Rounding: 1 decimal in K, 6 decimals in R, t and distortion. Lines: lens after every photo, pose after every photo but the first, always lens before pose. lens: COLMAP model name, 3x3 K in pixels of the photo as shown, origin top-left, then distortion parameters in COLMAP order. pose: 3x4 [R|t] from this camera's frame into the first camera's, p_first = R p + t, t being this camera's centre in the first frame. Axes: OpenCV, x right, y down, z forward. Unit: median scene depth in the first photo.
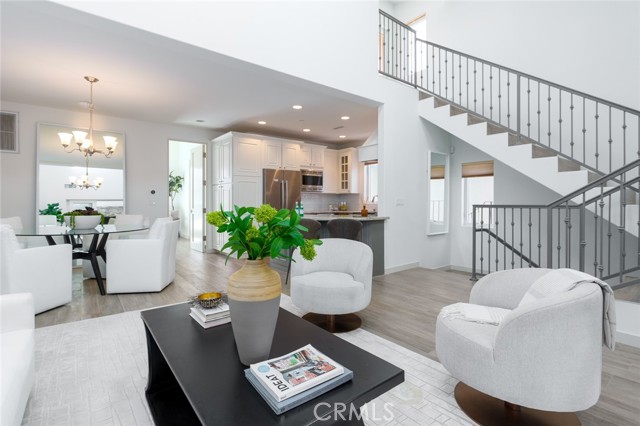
lens RADIAL K [[306.0, 0, 318.3], [0, 306.0, 206.1], [0, 0, 1]] dist [-0.002108, 0.000336]
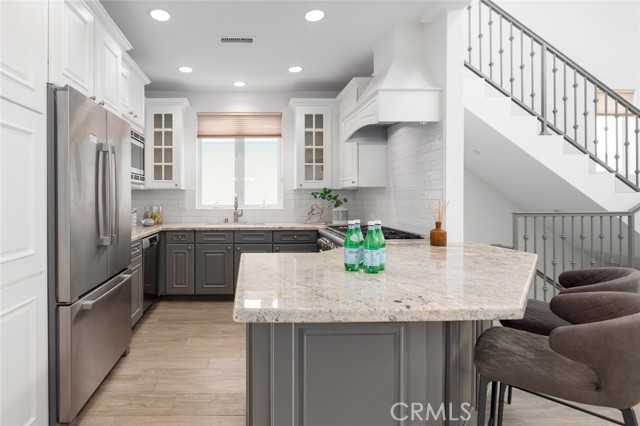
lens RADIAL K [[312.0, 0, 251.1], [0, 312.0, 199.4], [0, 0, 1]] dist [-0.010516, -0.000100]
pose [[0.599571, -0.003022, 0.800316, -0.284305], [0.010795, 0.999932, -0.004312, -0.026235], [-0.800249, 0.011225, 0.599563, 0.728785]]
